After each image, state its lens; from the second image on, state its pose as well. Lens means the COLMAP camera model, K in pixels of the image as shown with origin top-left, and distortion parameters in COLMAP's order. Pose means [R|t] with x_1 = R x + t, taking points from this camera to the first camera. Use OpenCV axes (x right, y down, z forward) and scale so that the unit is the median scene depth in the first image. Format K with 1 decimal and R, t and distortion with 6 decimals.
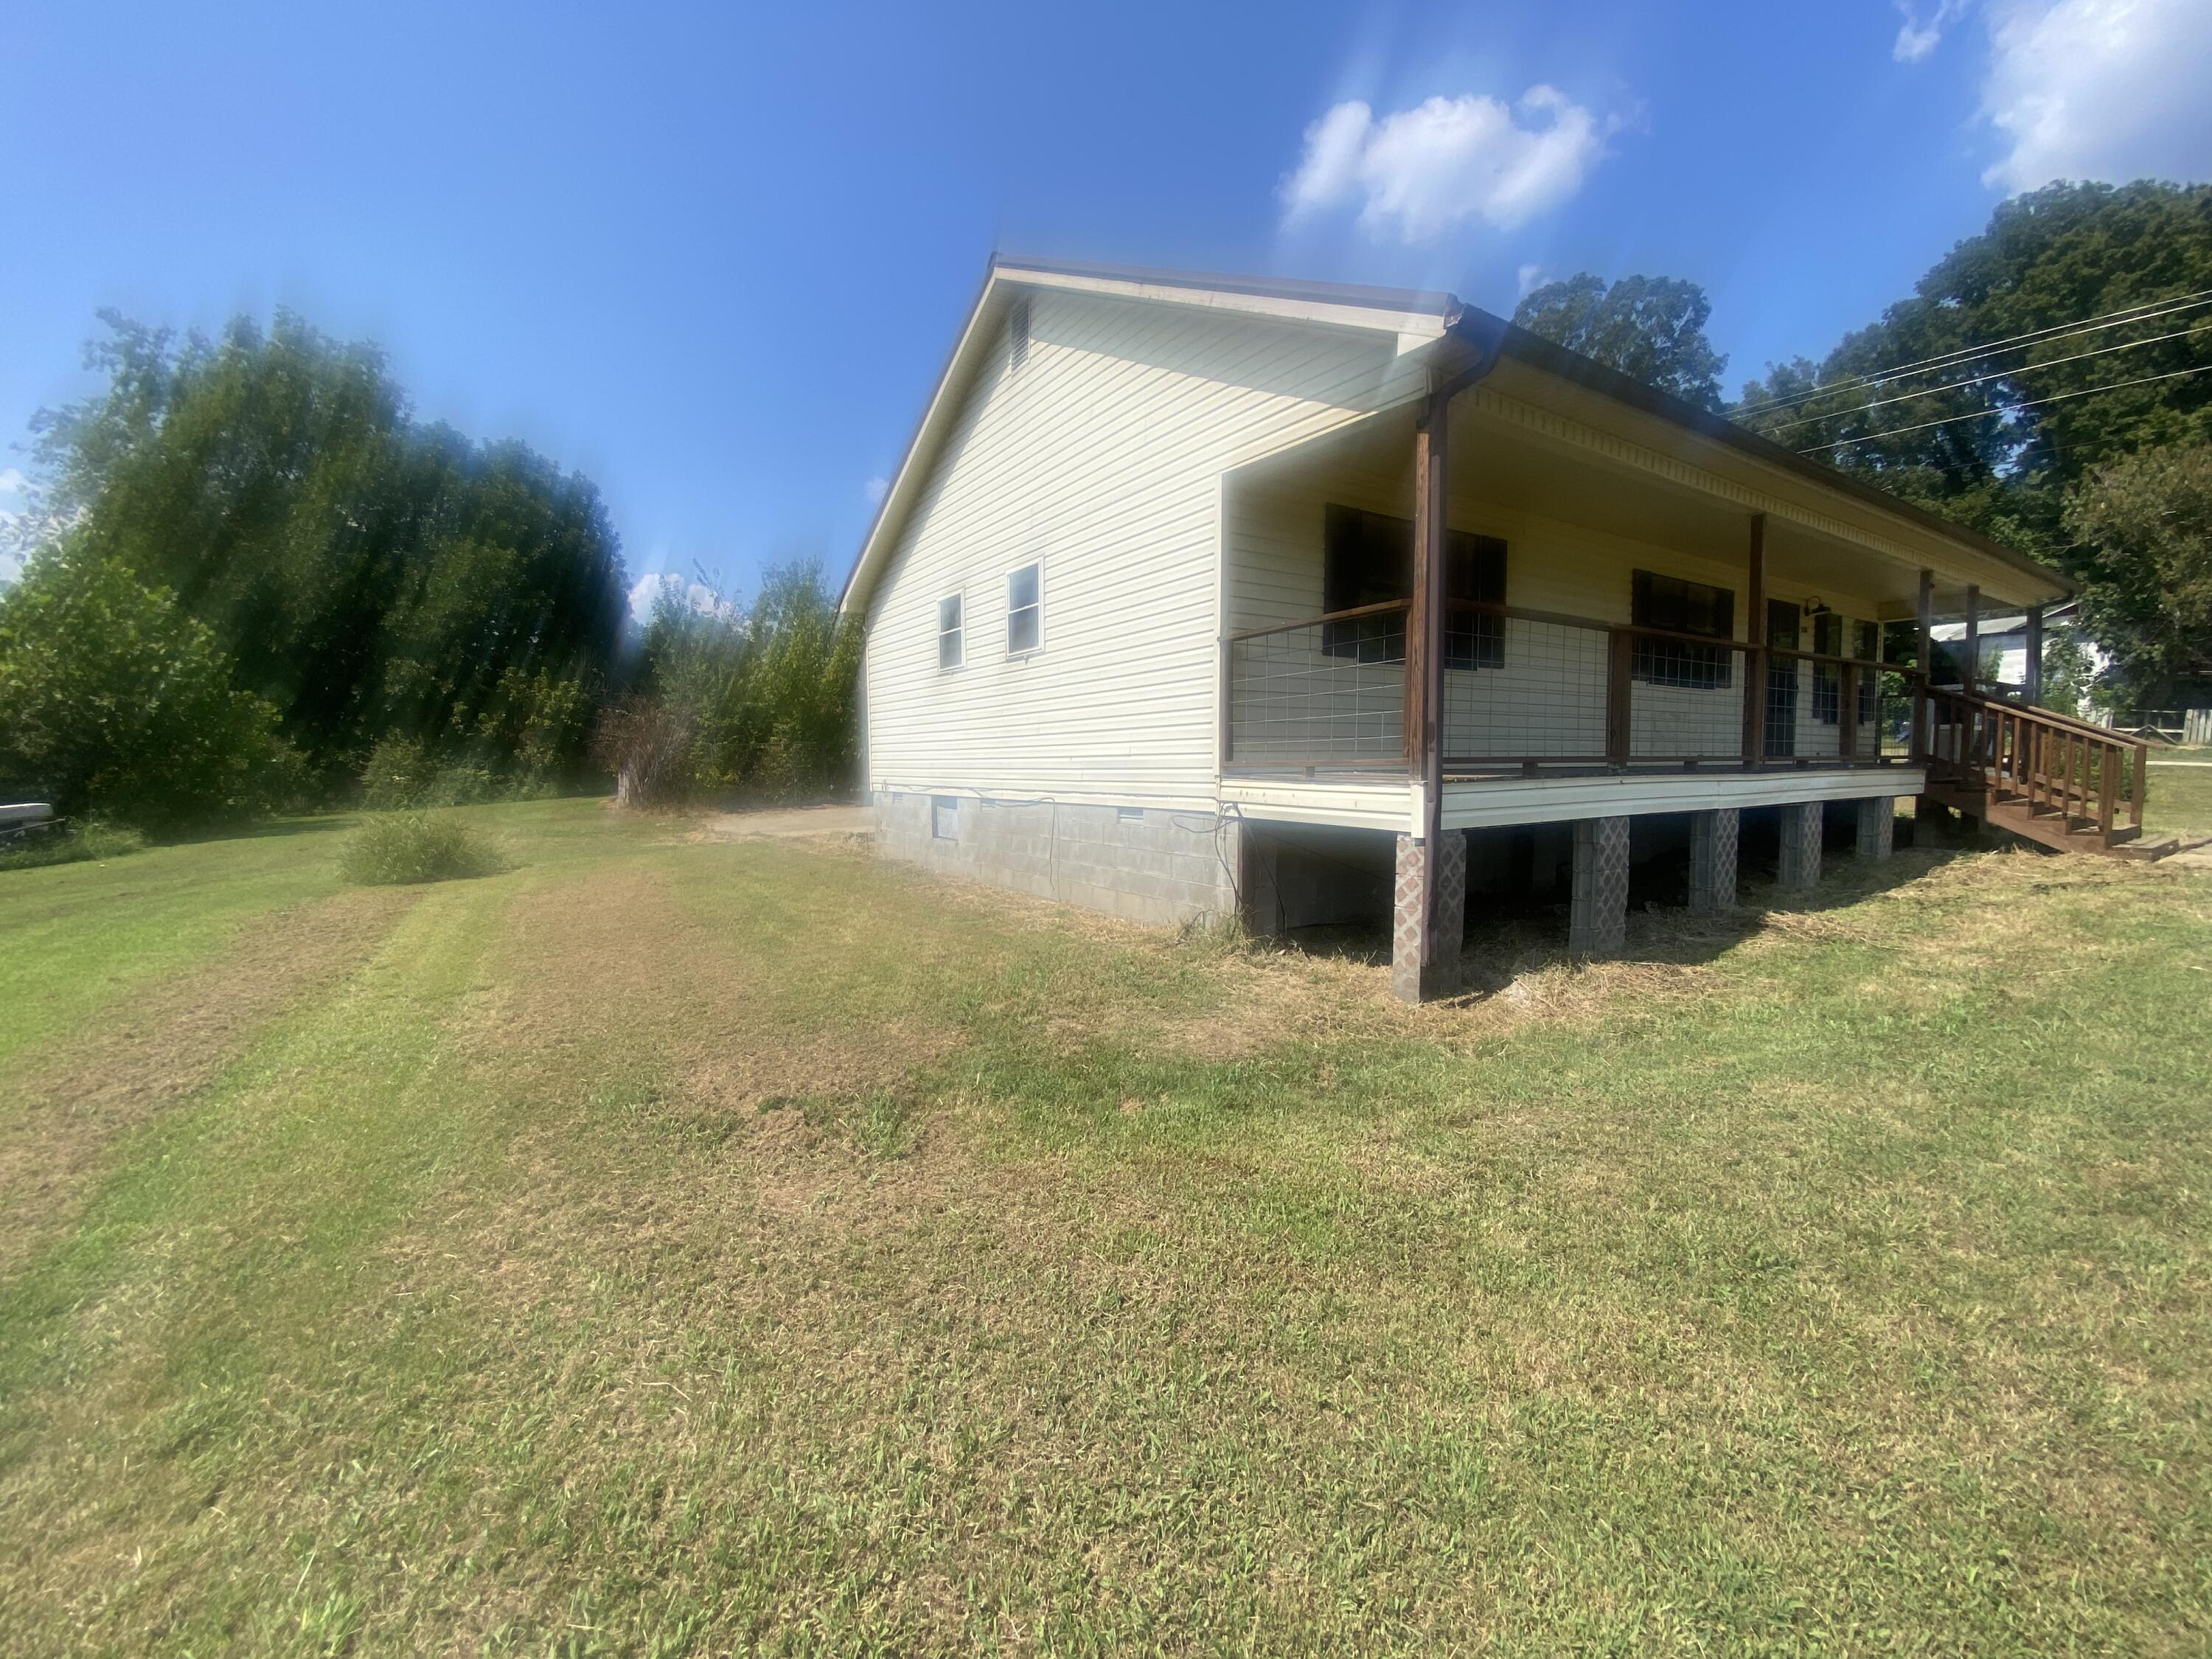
lens RADIAL K [[894.6, 0, 1106.0], [0, 894.6, 829.5], [0, 0, 1]] dist [0.001207, 0.000079]
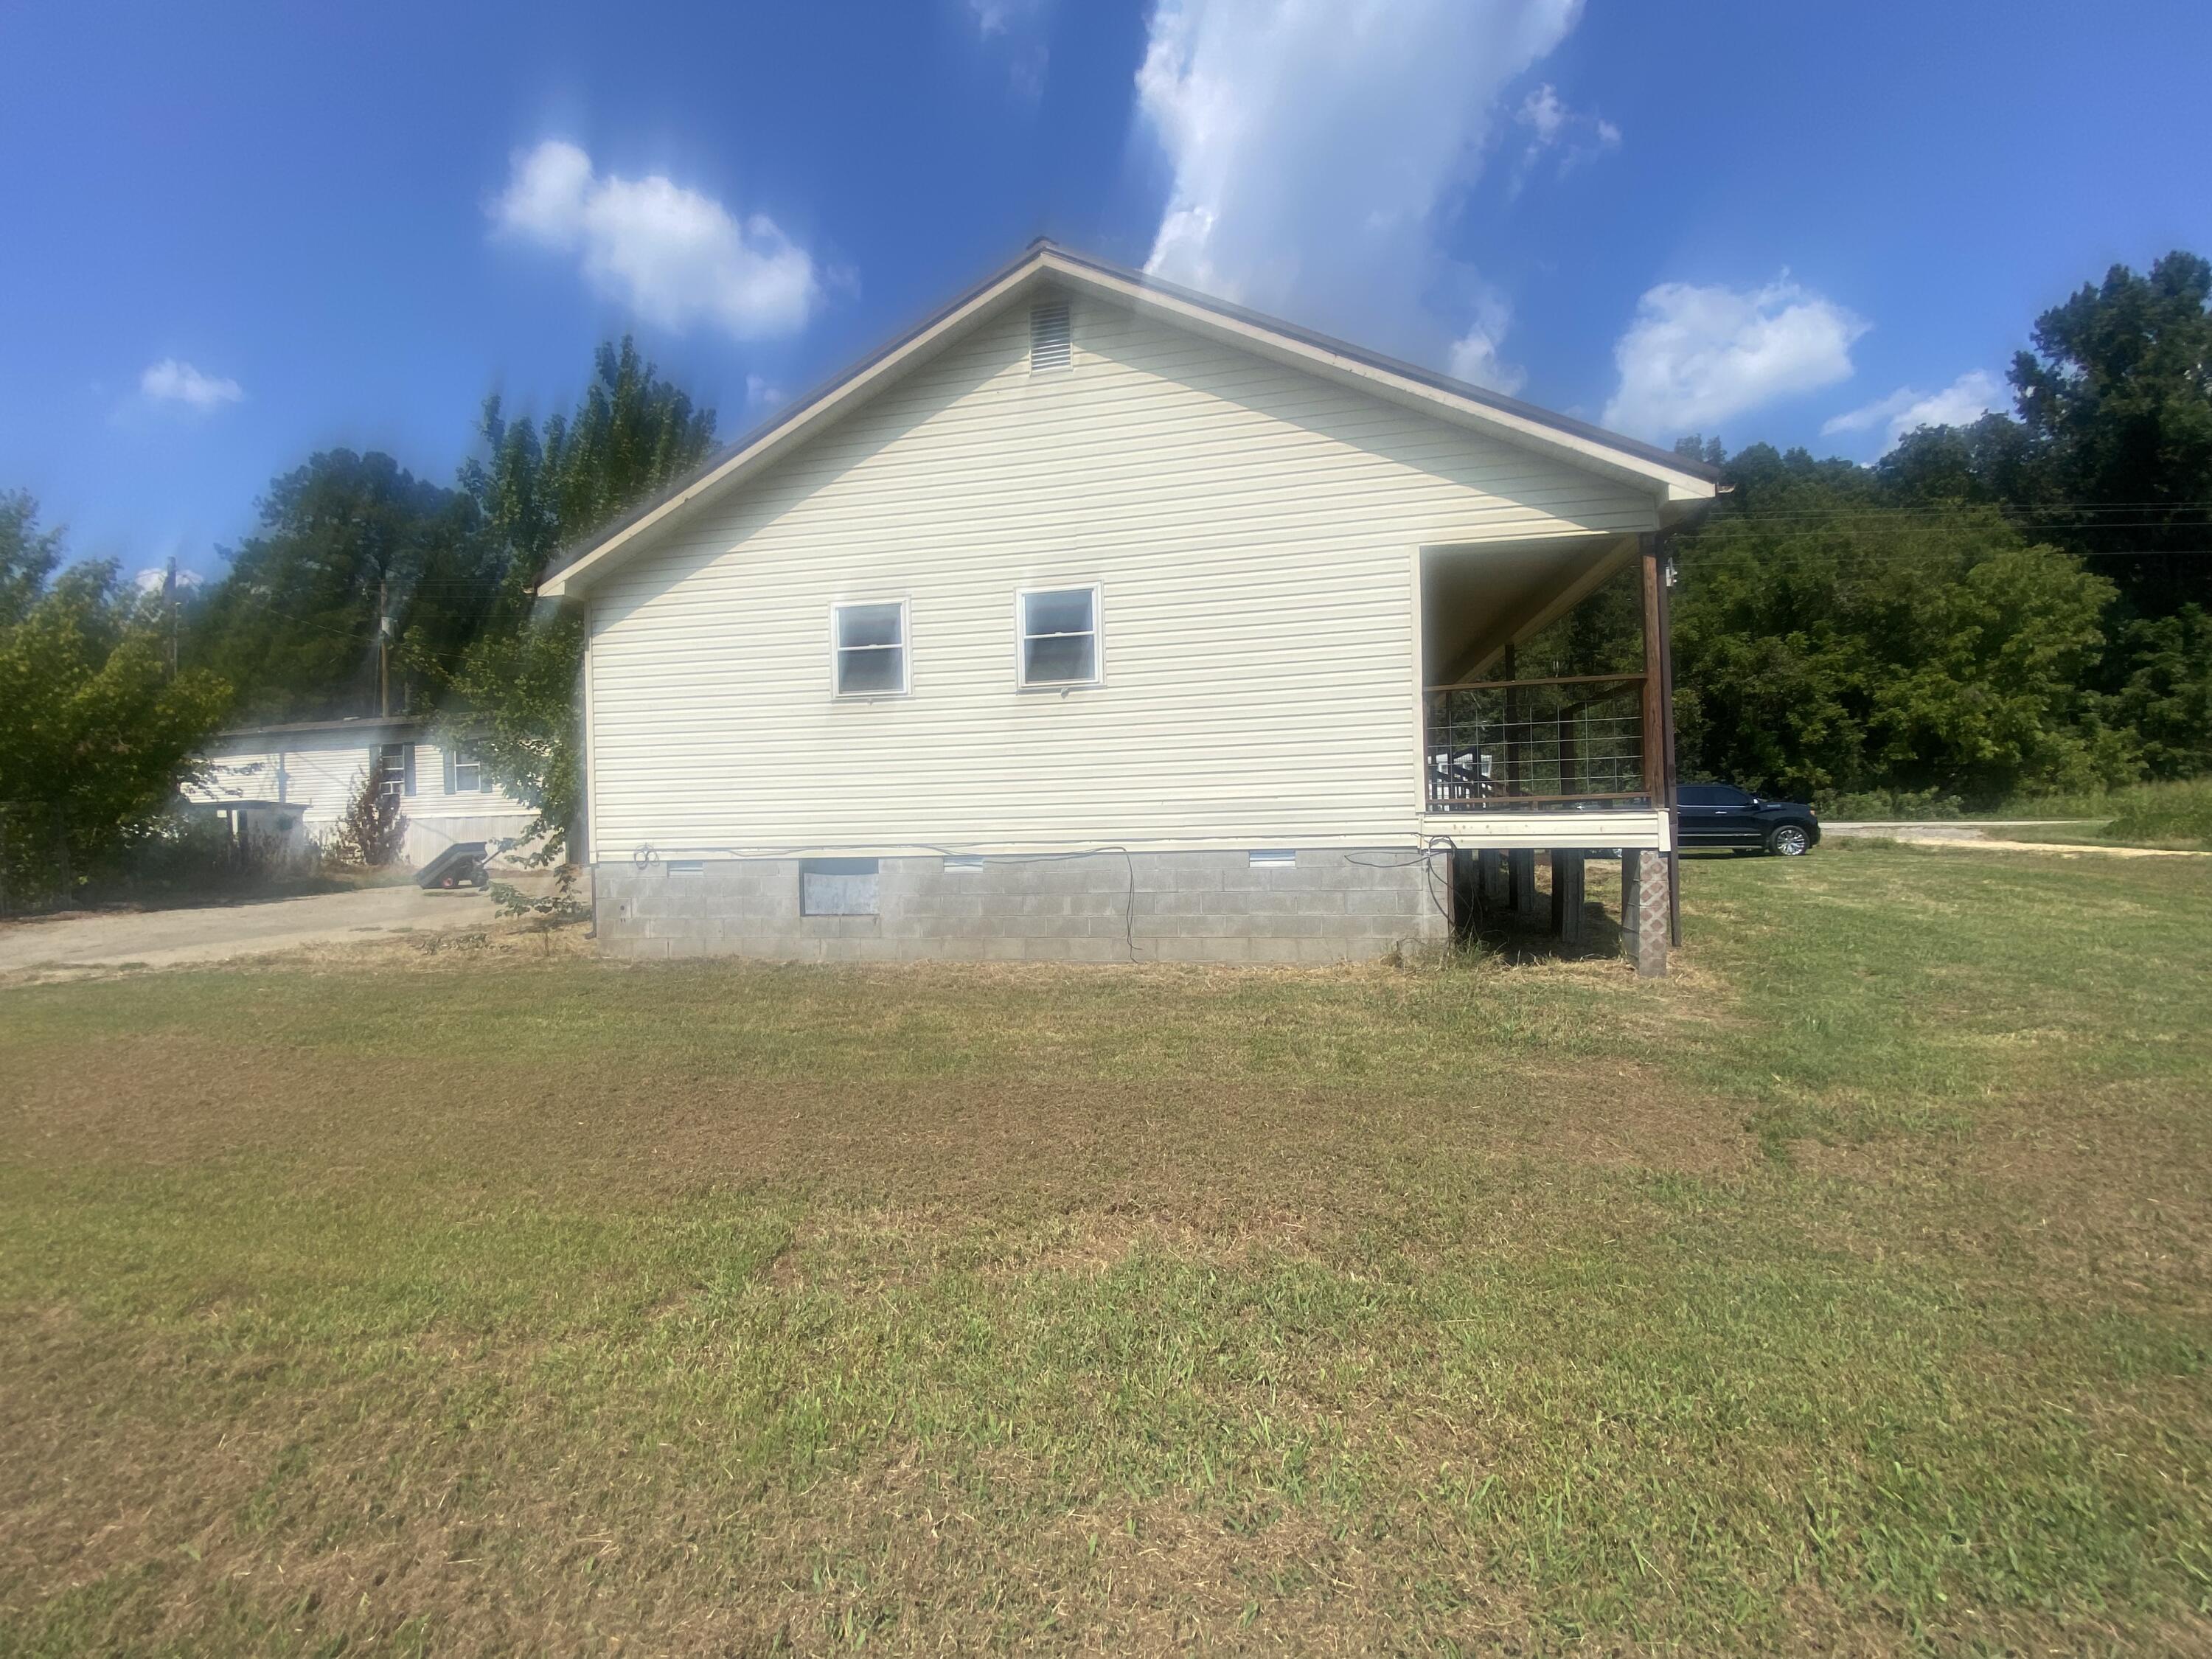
lens RADIAL K [[894.6, 0, 1106.0], [0, 894.6, 829.5], [0, 0, 1]] dist [0.001207, 0.000079]
pose [[0.710715, -0.015052, 0.703319, -0.895349], [0.071845, 0.996096, -0.051284, -0.011038], [-0.699802, 0.086978, 0.709022, 0.478551]]
